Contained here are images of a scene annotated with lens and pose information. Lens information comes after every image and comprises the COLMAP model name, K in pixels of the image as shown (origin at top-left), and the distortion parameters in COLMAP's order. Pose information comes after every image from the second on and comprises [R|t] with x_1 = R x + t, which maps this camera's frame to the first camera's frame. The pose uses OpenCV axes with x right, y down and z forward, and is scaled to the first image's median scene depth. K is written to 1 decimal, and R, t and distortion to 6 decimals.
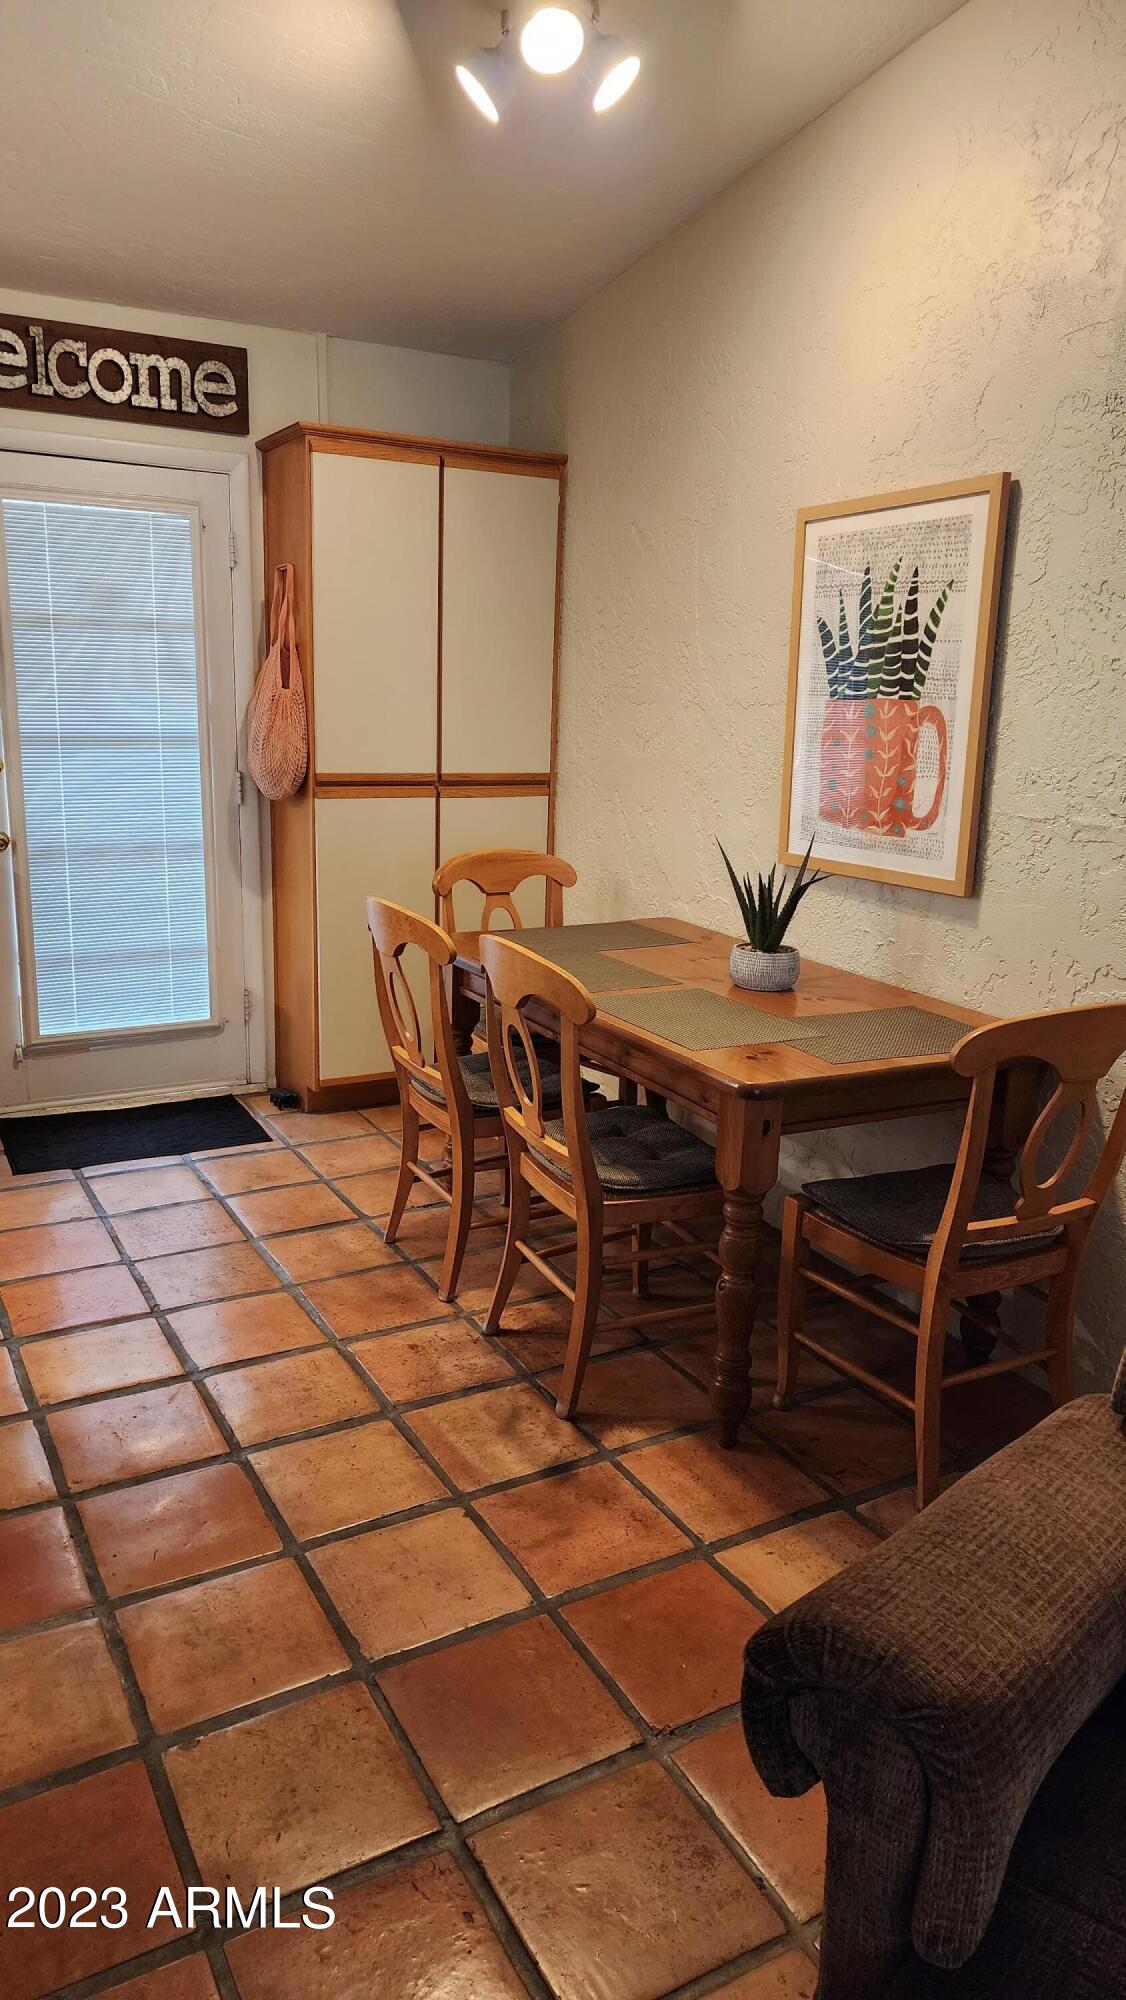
lens RADIAL K [[1368.9, 0, 563.0], [0, 1368.9, 1000.0], [0, 0, 1]] dist [0.111915, -0.088919]
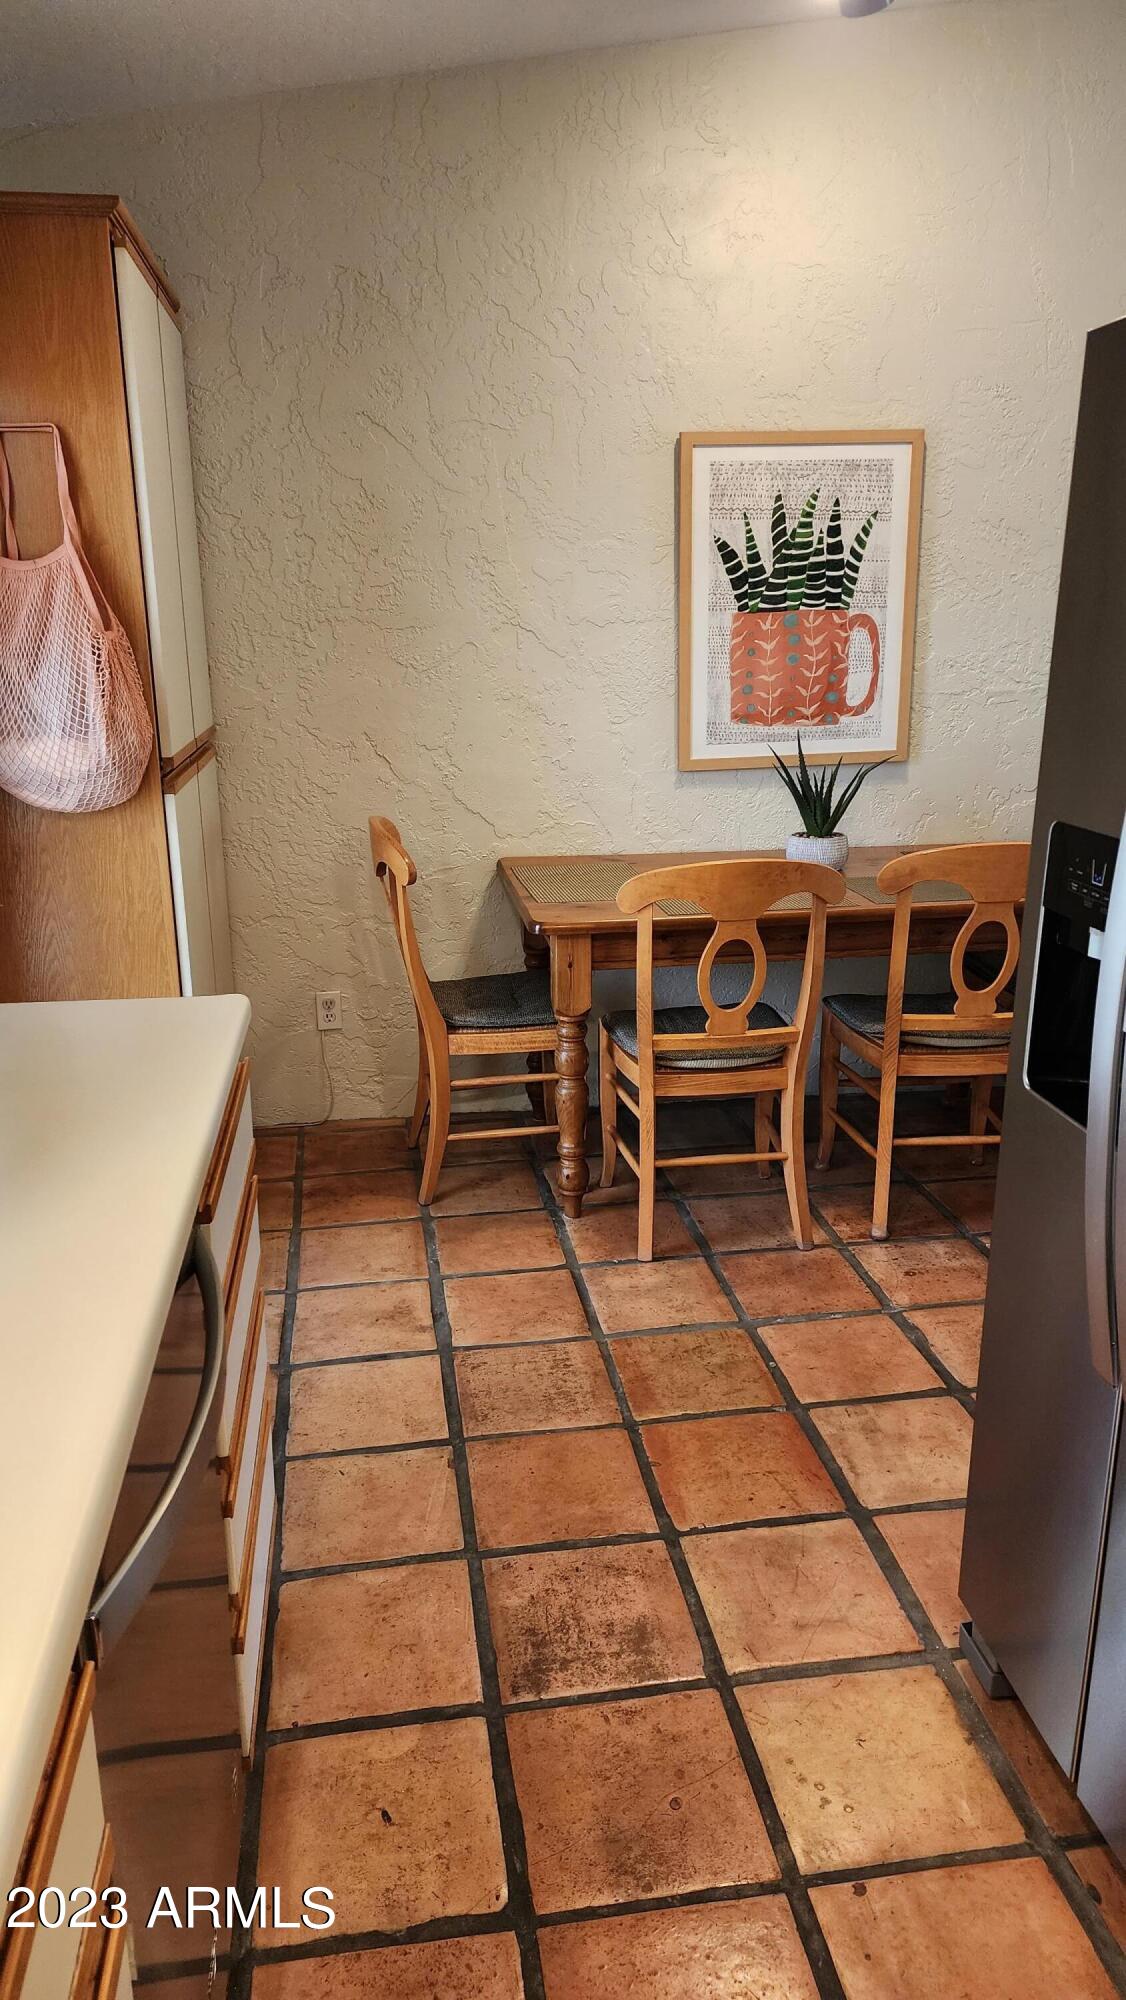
lens RADIAL K [[1368.9, 0, 563.0], [0, 1368.9, 1000.0], [0, 0, 1]] dist [0.111915, -0.088919]
pose [[0.328470, -0.290462, 0.898743, -1.011284], [0.228520, 0.947709, 0.222769, -0.215821], [-0.916453, 0.132208, 0.377670, 0.797870]]
